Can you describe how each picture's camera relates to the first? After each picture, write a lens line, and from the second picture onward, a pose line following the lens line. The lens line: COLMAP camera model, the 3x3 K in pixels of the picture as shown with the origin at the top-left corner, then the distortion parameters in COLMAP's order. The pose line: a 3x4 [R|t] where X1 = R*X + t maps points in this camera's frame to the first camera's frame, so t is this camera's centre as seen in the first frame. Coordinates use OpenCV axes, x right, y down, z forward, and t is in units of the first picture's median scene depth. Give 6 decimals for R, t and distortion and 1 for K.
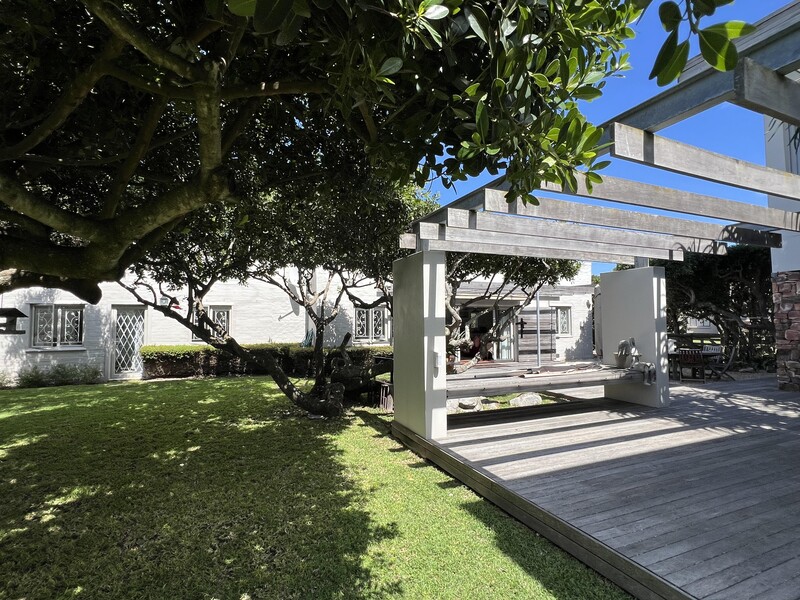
lens RADIAL K [[397.3, 0, 399.2], [0, 397.3, 302.5], [0, 0, 1]] dist [0.002127, 0.000160]
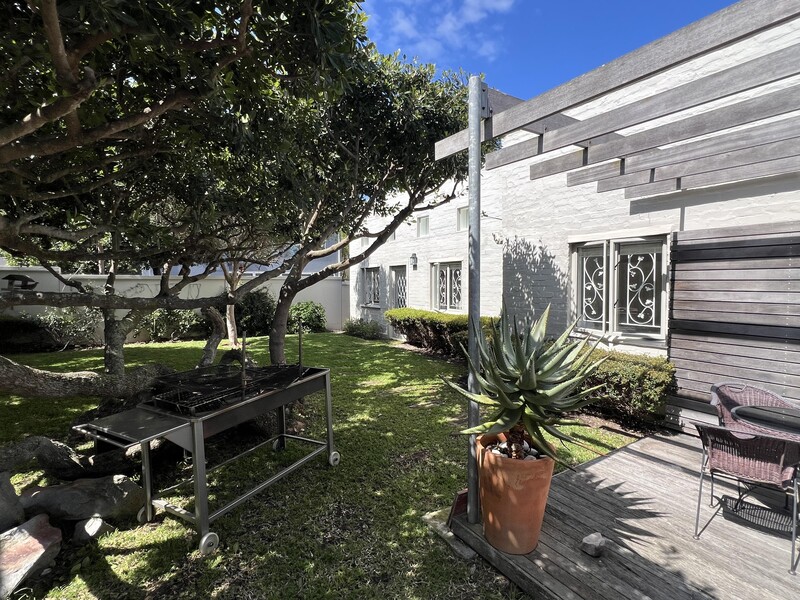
lens RADIAL K [[397.3, 0, 400.6], [0, 397.3, 302.5], [0, 0, 1]] dist [0.002127, 0.000160]
pose [[0.174337, 0.058610, -0.982940, 0.263113], [0.073230, 0.994691, 0.072299, 0.023204], [0.981959, -0.084585, 0.169119, 0.742523]]
